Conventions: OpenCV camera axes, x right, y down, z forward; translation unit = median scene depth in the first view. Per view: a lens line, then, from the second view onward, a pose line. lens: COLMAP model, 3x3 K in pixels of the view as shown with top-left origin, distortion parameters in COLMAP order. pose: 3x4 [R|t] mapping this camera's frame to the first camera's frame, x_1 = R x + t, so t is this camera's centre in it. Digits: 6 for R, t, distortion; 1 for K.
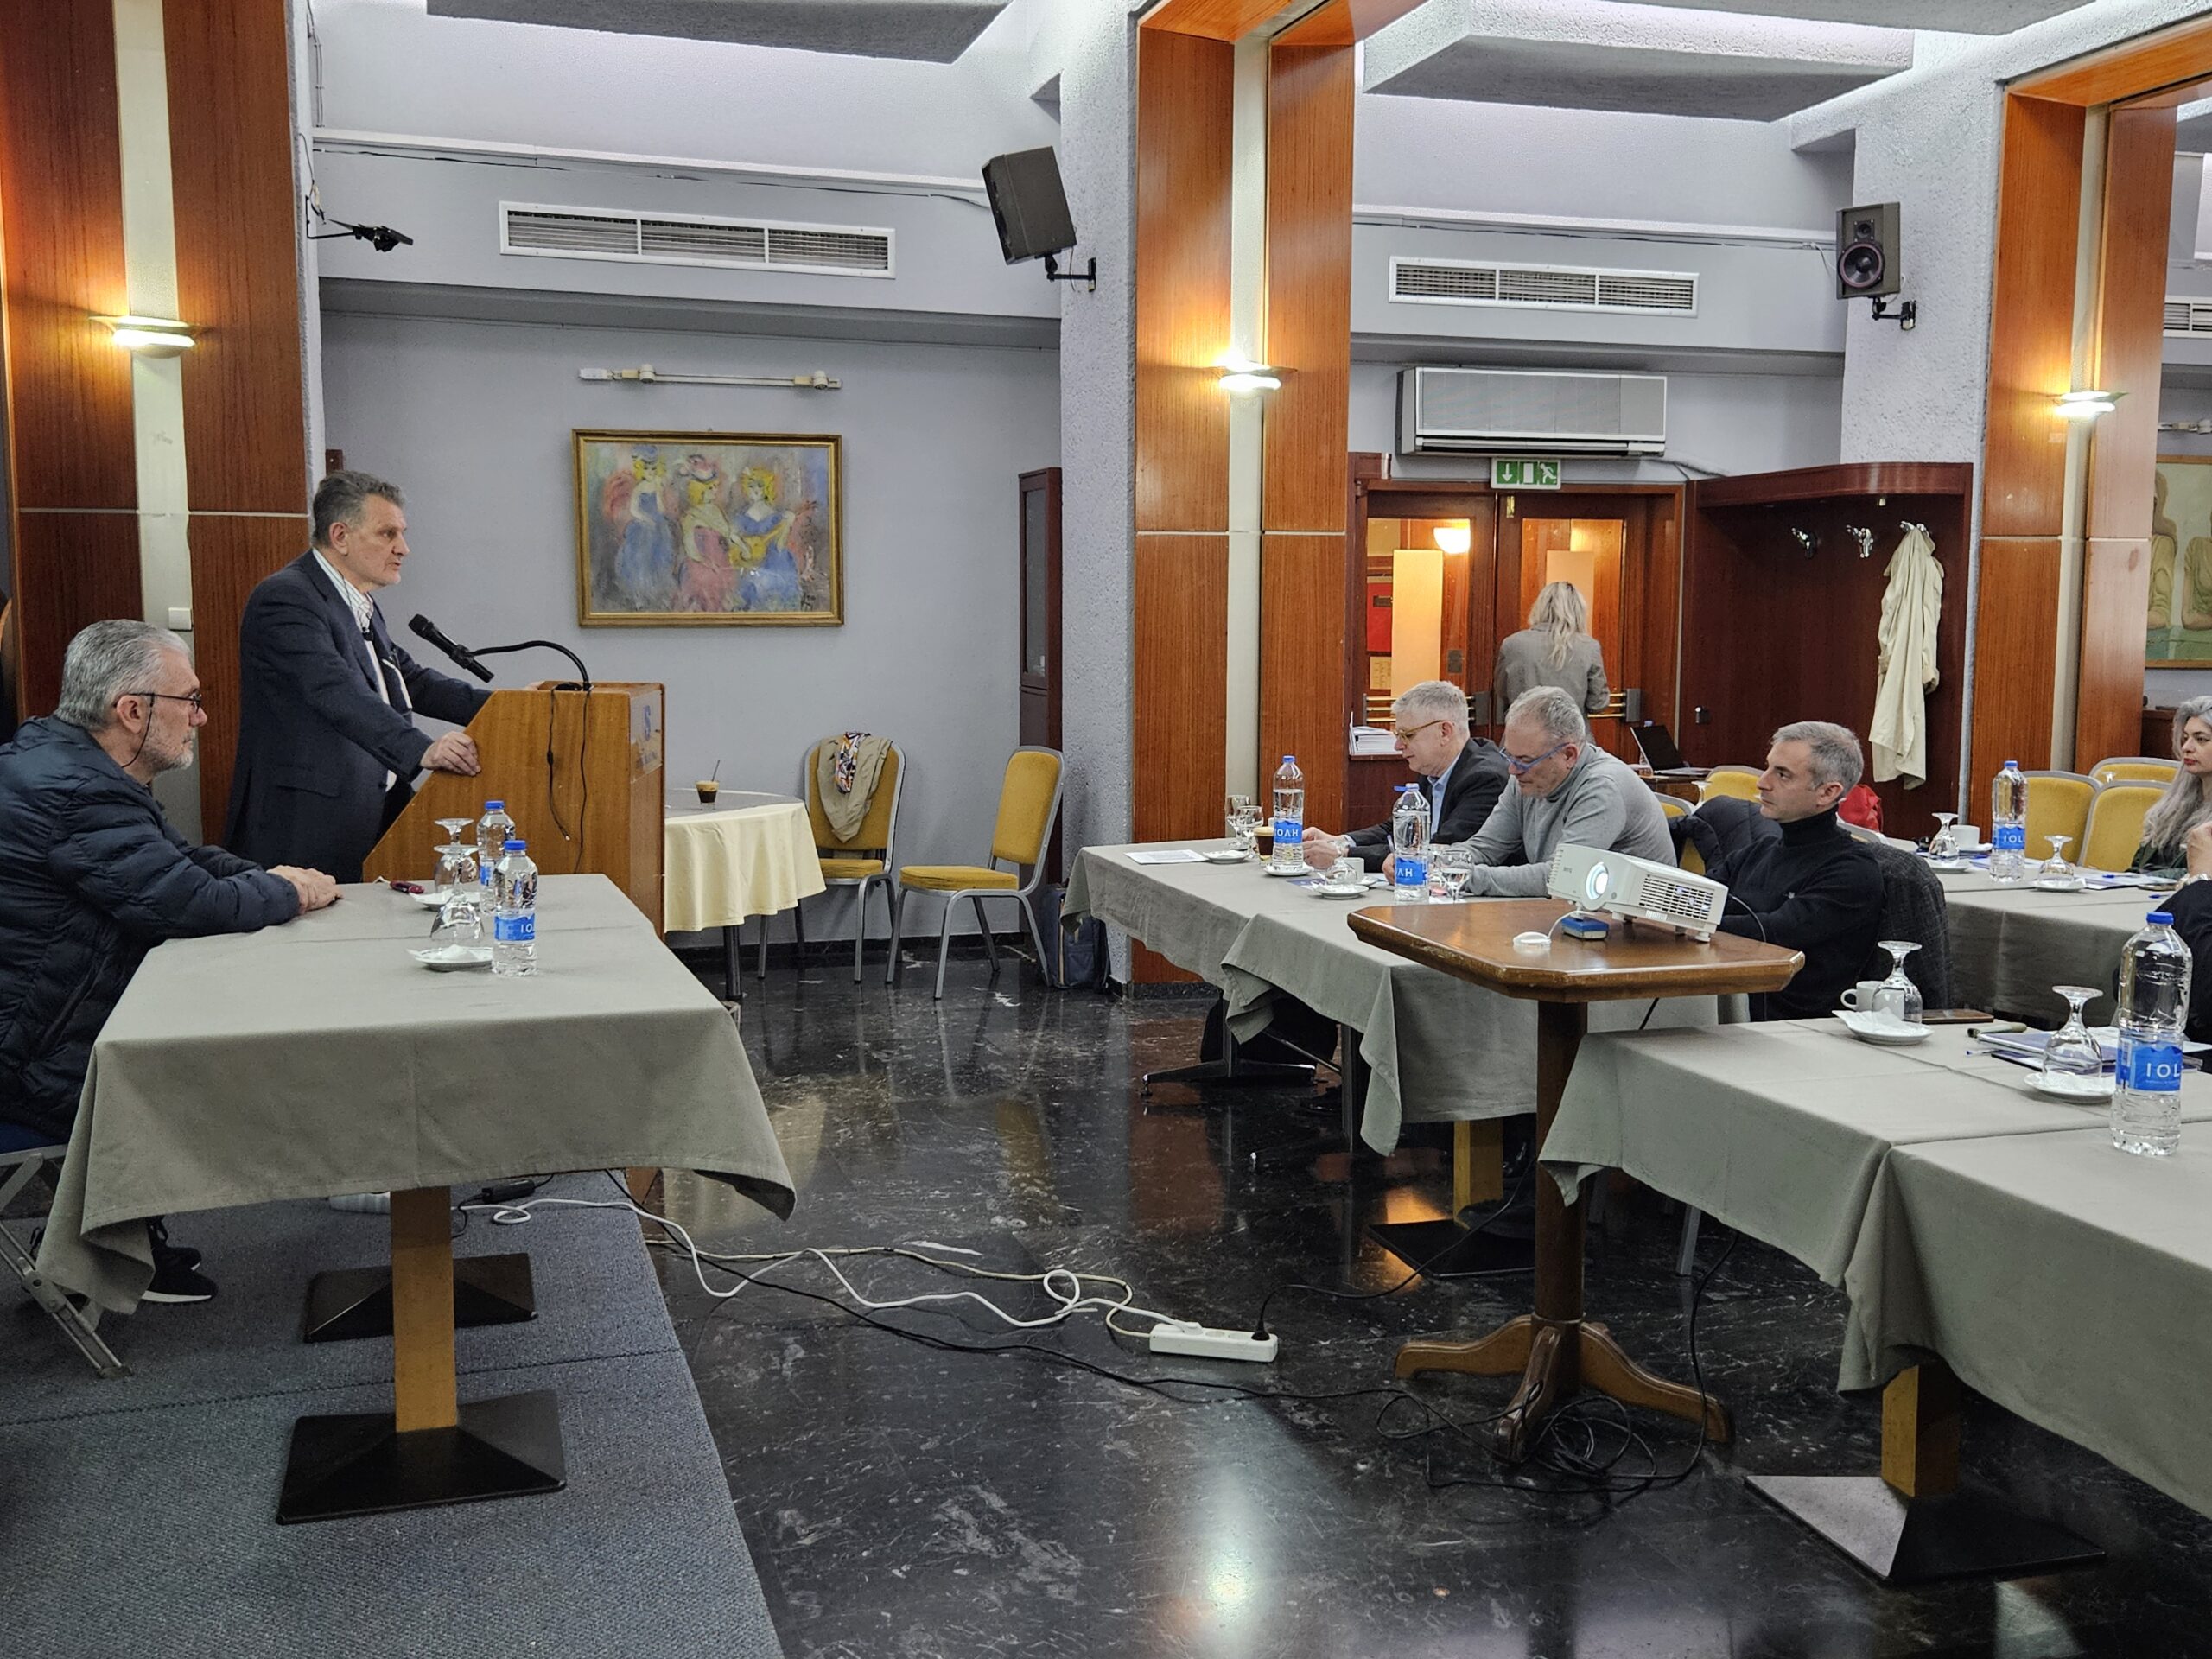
lens RADIAL K [[2102.2, 0, 1091.9], [0, 2102.2, 825.6], [0, 0, 1]] dist [0.088394, -0.106309]
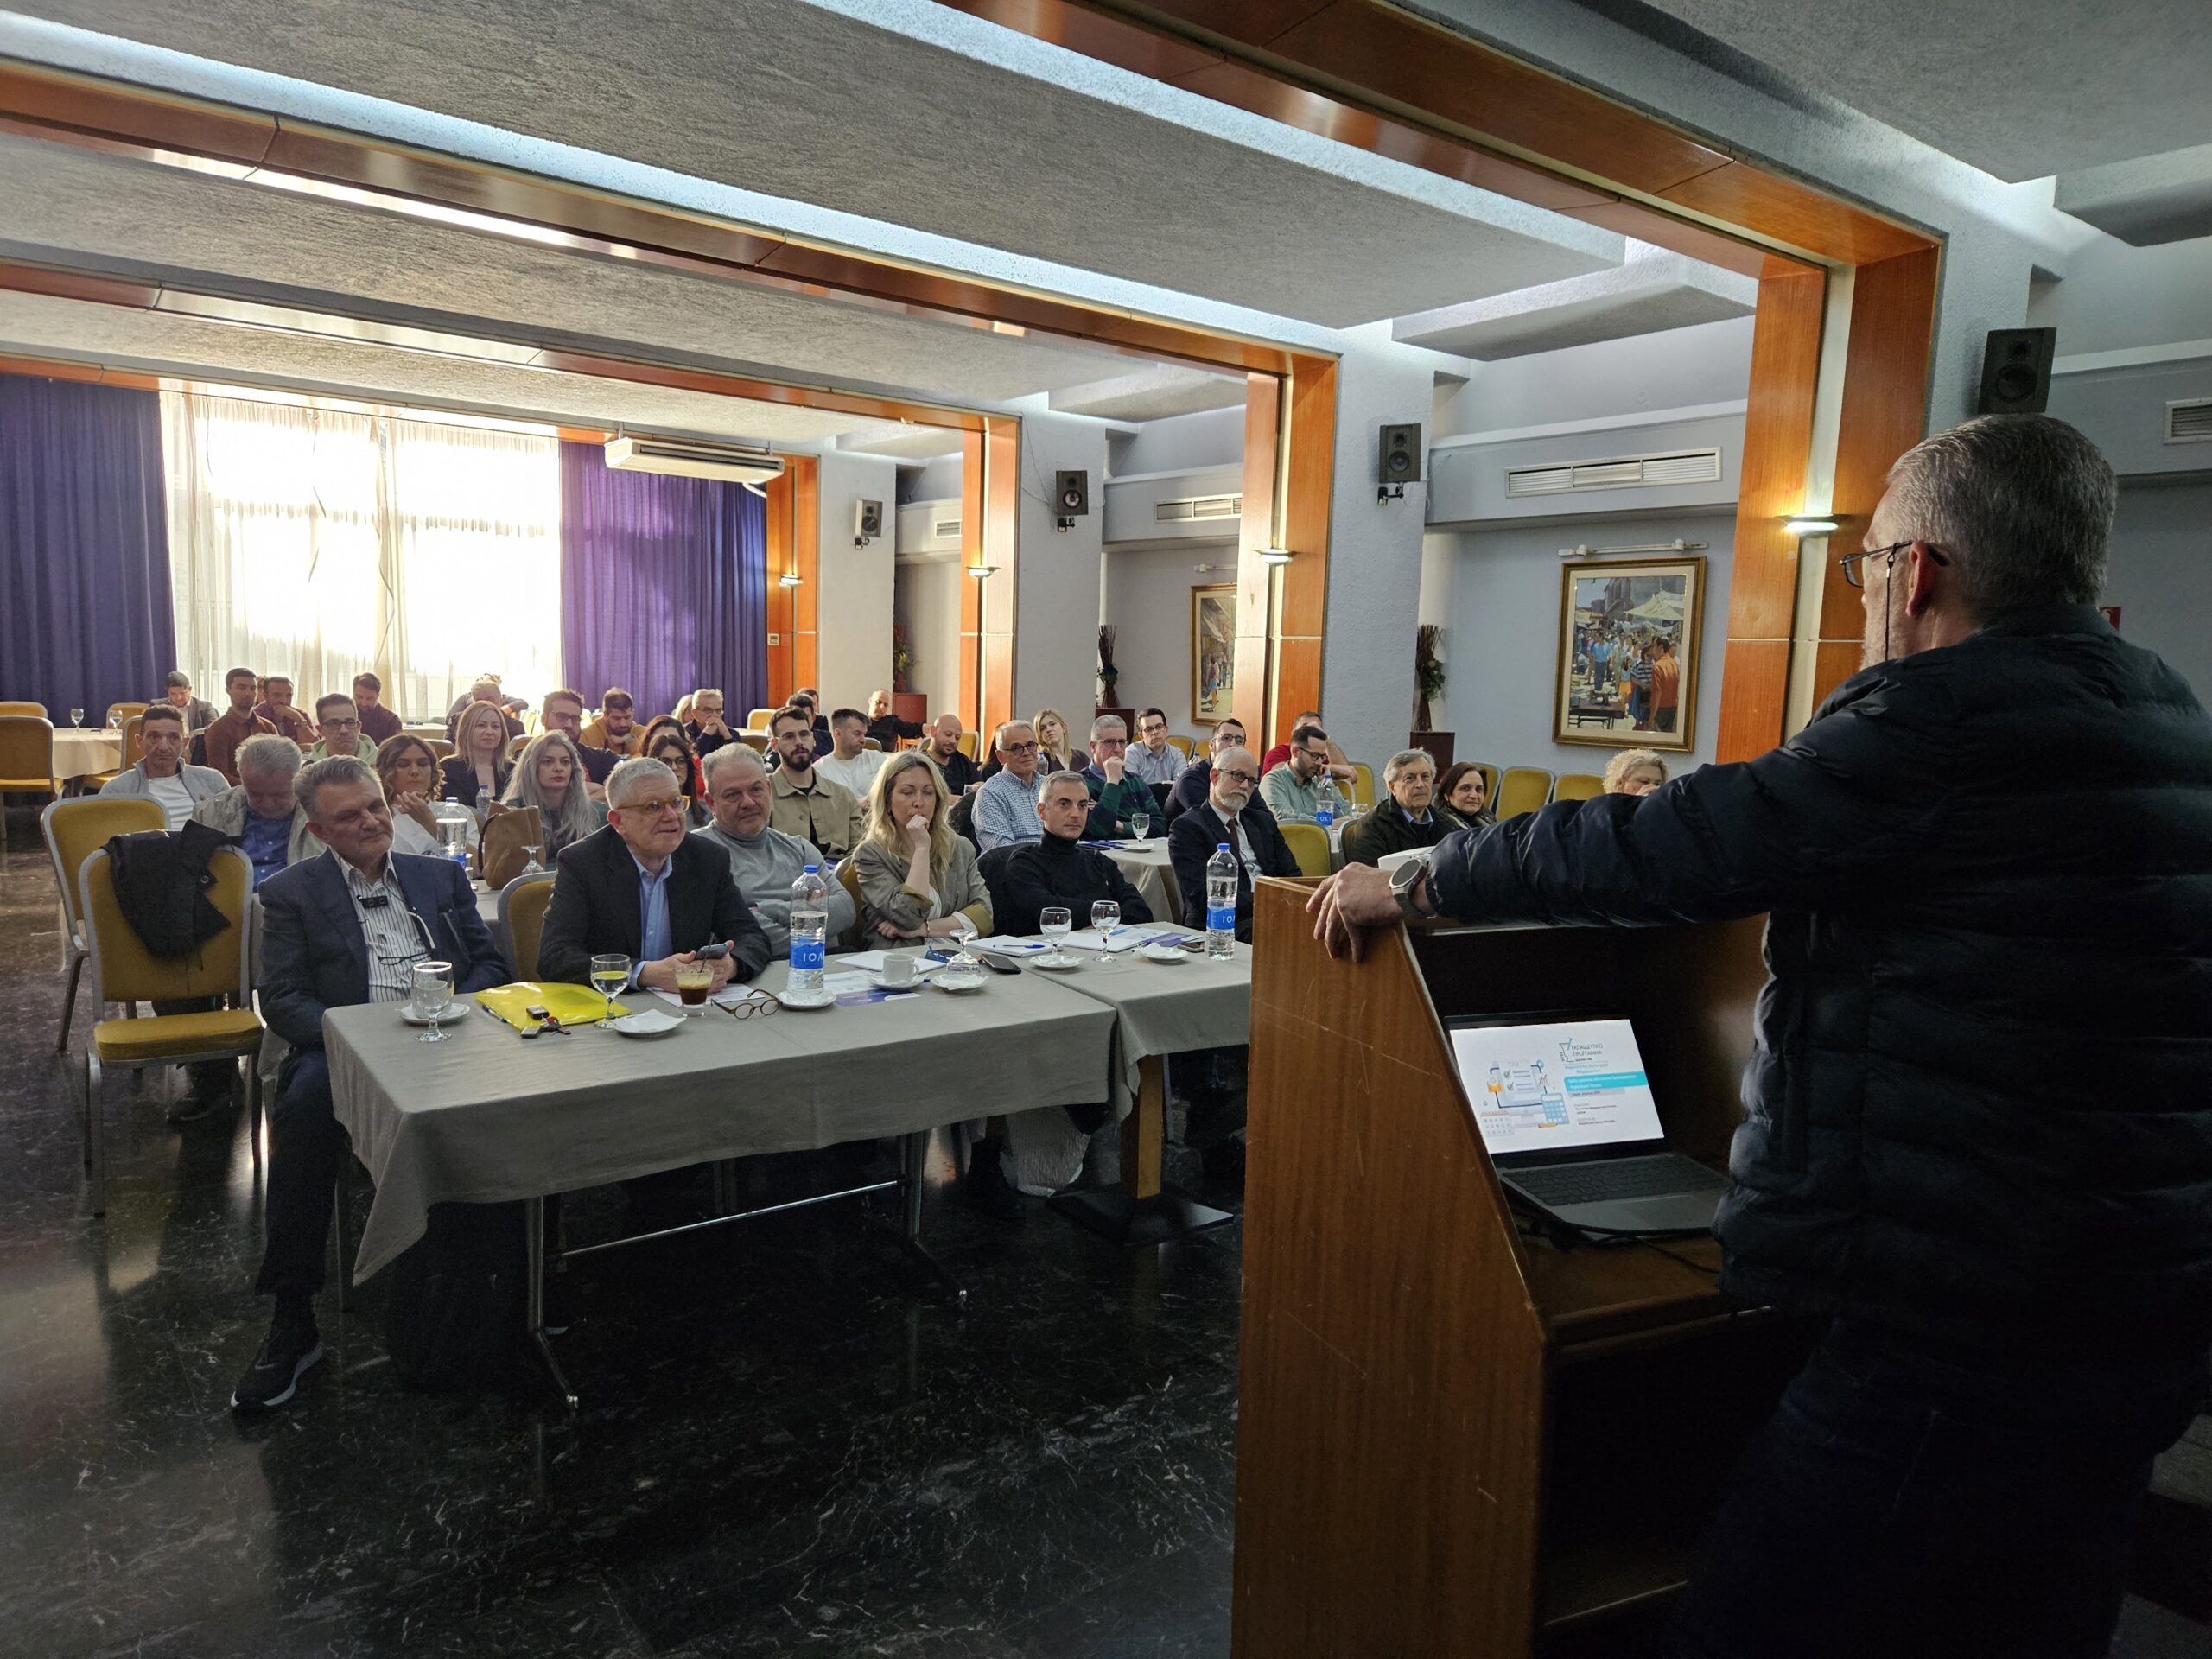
lens RADIAL K [[1482.4, 0, 1093.6], [0, 1482.4, 852.2], [0, 0, 1]] dist [0.074235, -0.061360]
pose [[-0.355838, -0.129633, 0.925513, -0.481459], [0.063663, 0.984670, 0.162396, -0.123112], [-0.932377, 0.116708, -0.342130, 1.069297]]
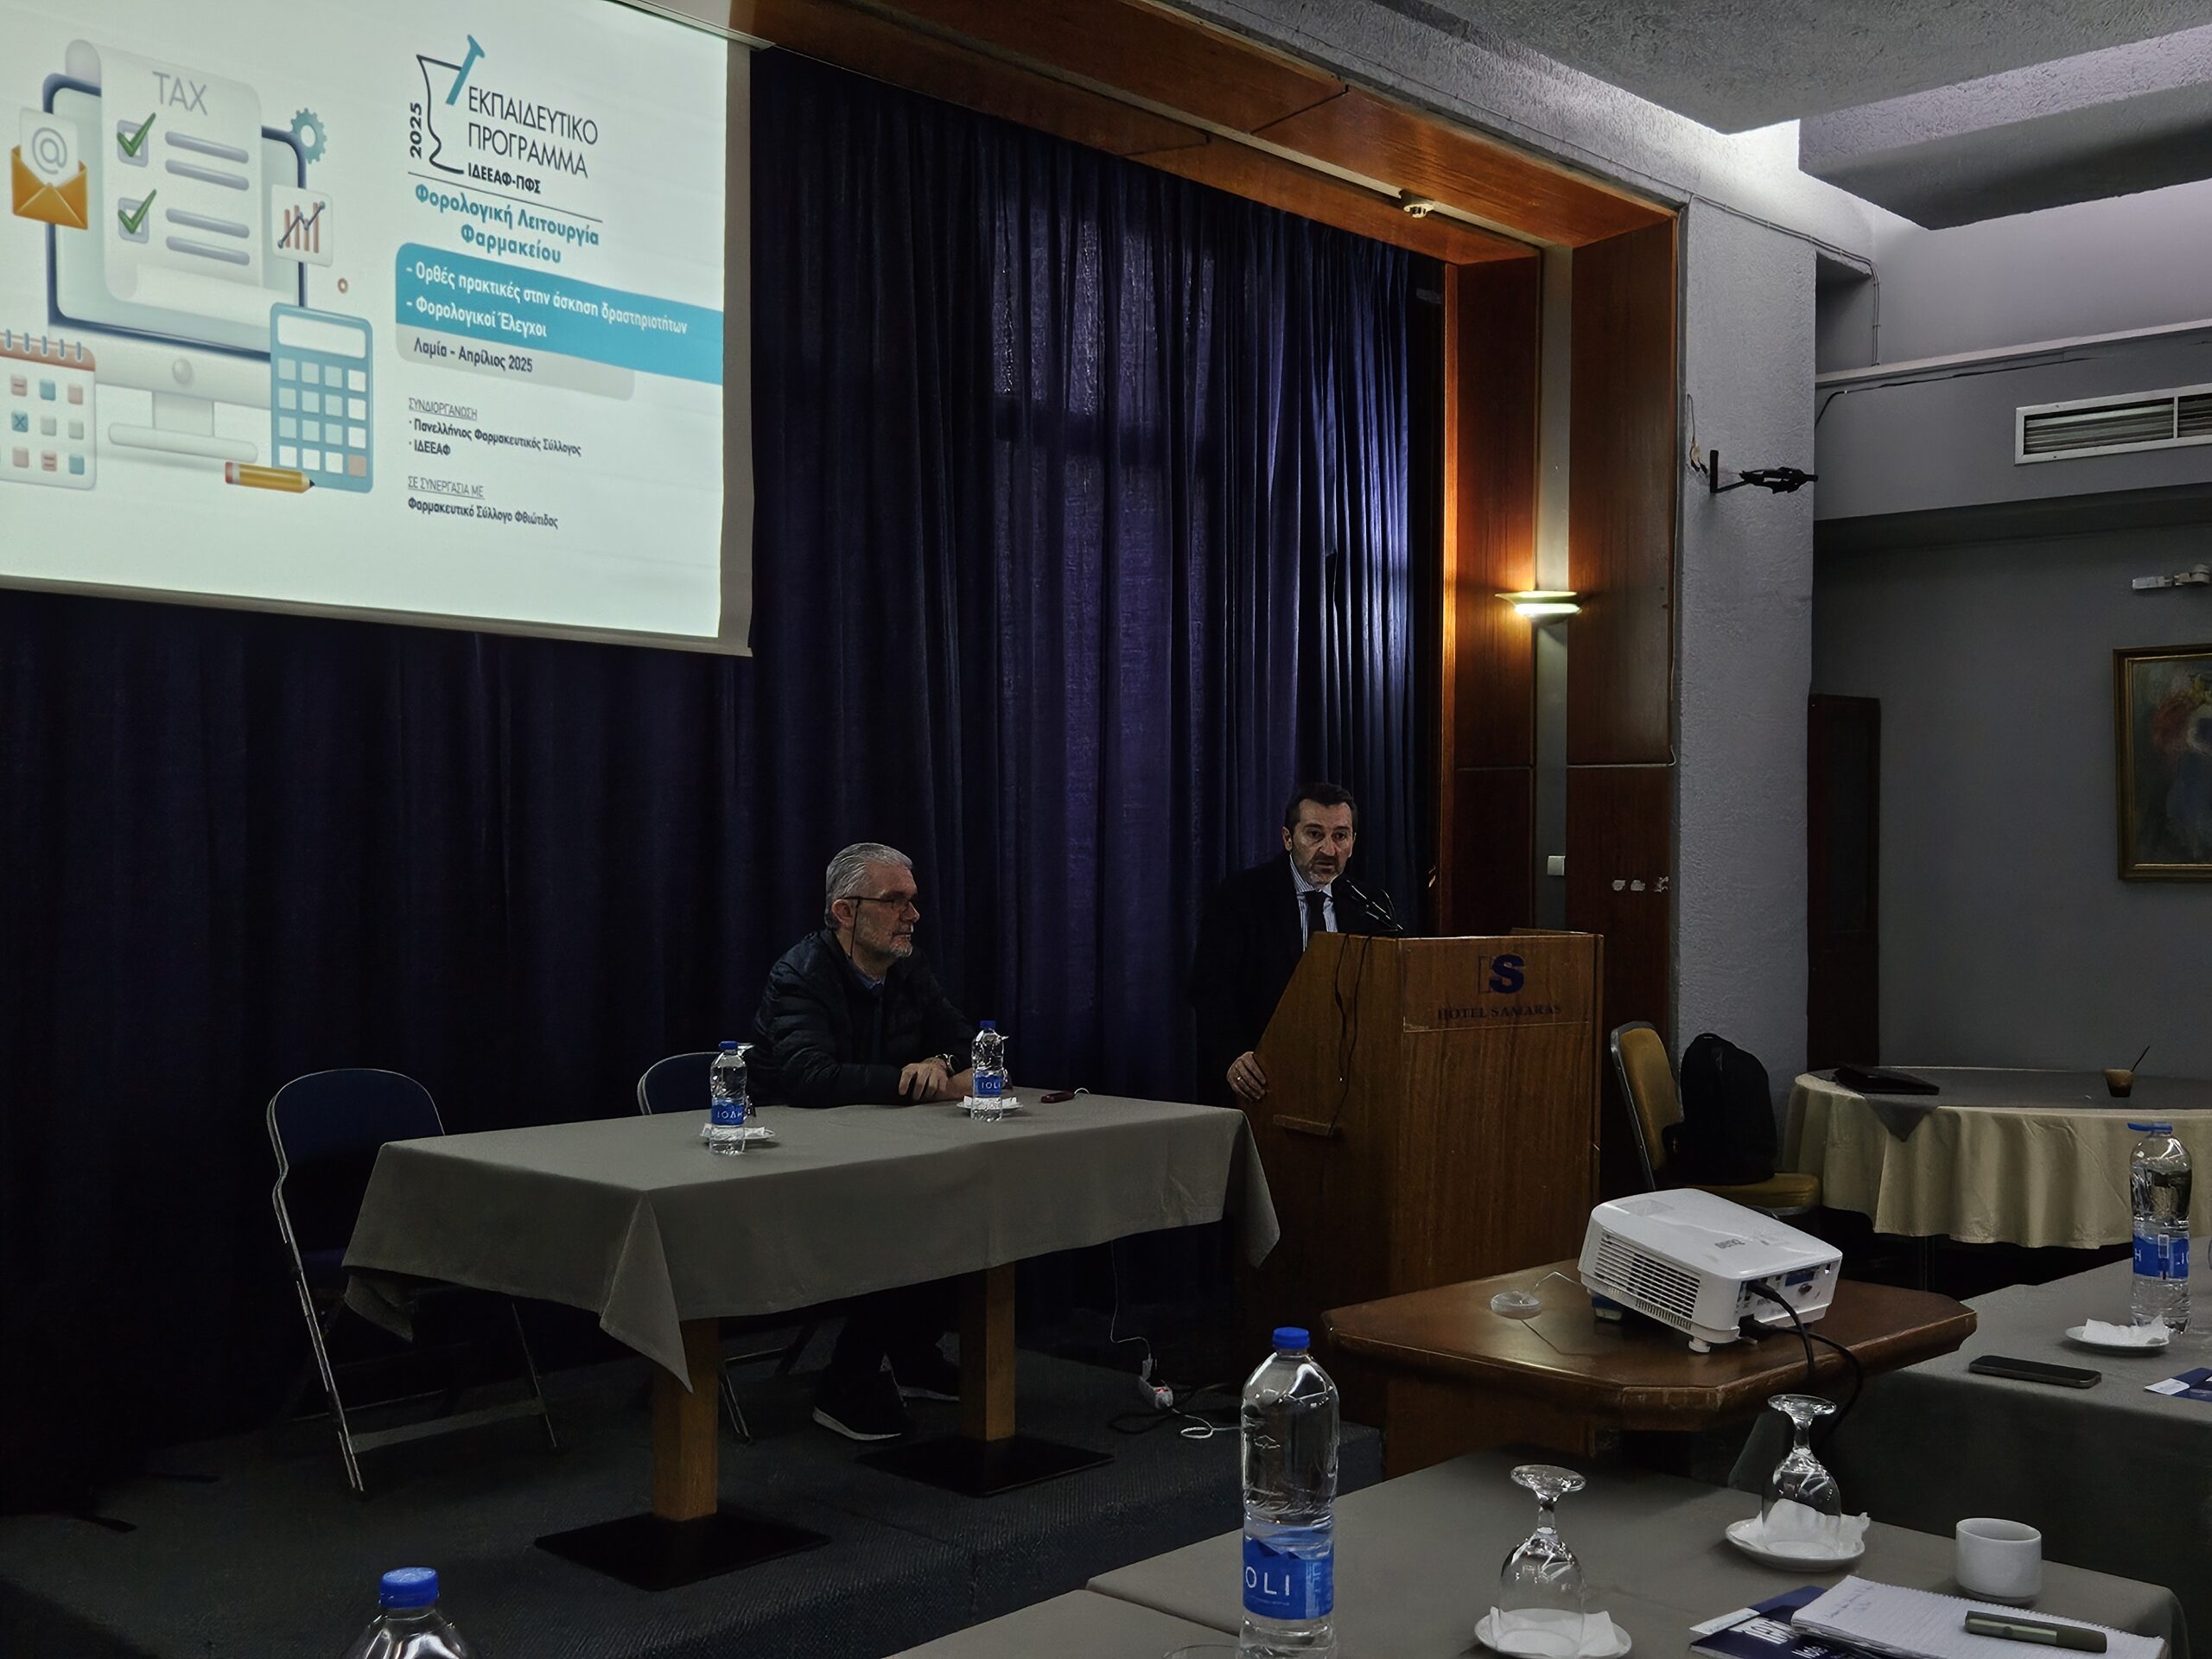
lens RADIAL K [[2283.6, 0, 1120.5], [0, 2283.6, 843.3], [0, 0, 1]] dist [0.107313, -0.128390]
pose [[0.492089, 0.000171, -0.870545, 0.529757], [-0.094758, 0.994069, -0.053368, -0.030652], [0.865372, 0.108753, 0.489187, 0.289886]]
